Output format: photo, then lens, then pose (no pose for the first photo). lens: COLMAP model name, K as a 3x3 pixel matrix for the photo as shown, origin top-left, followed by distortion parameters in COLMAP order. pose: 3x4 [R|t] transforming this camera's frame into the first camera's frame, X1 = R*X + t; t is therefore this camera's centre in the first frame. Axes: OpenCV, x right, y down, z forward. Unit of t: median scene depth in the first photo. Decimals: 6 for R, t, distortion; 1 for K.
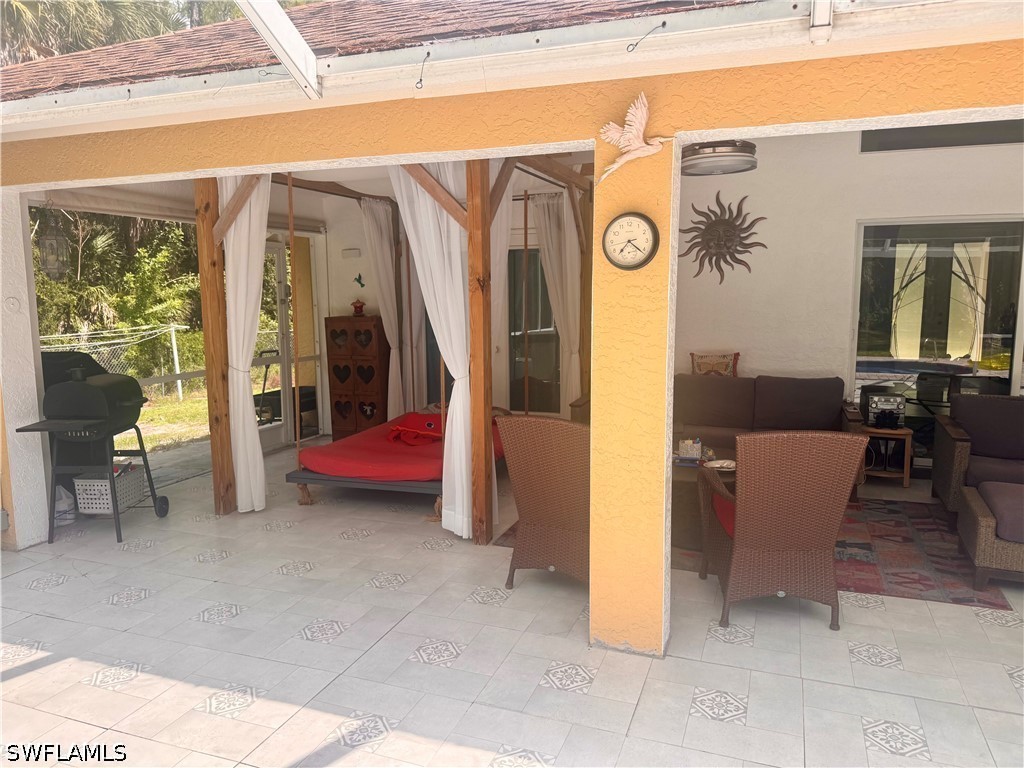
lens RADIAL K [[718.7, 0, 512.7], [0, 718.7, 380.4], [0, 0, 1]] dist [0.045493, -0.064883]
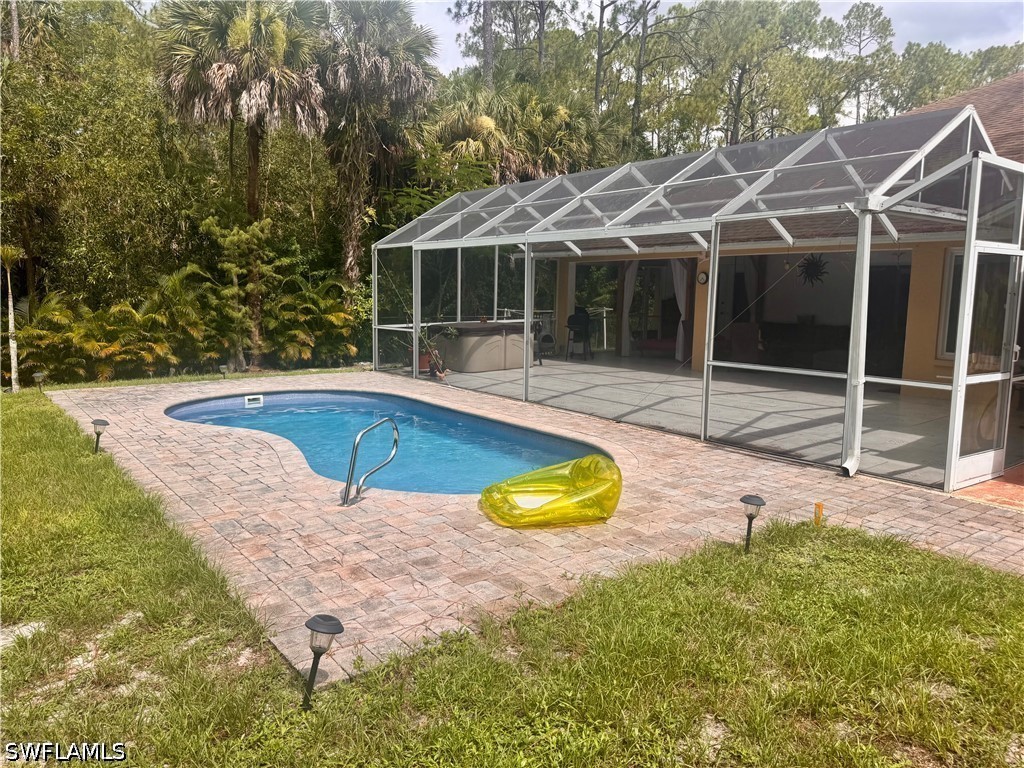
lens RADIAL K [[718.7, 0, 516.5], [0, 718.7, 375.9], [0, 0, 1]] dist [0.045493, -0.064883]
pose [[0.849297, 0.071060, -0.523111, 0.641292], [-0.073999, 0.997141, 0.015311, 0.175915], [0.522704, 0.025707, 0.852127, -1.397637]]
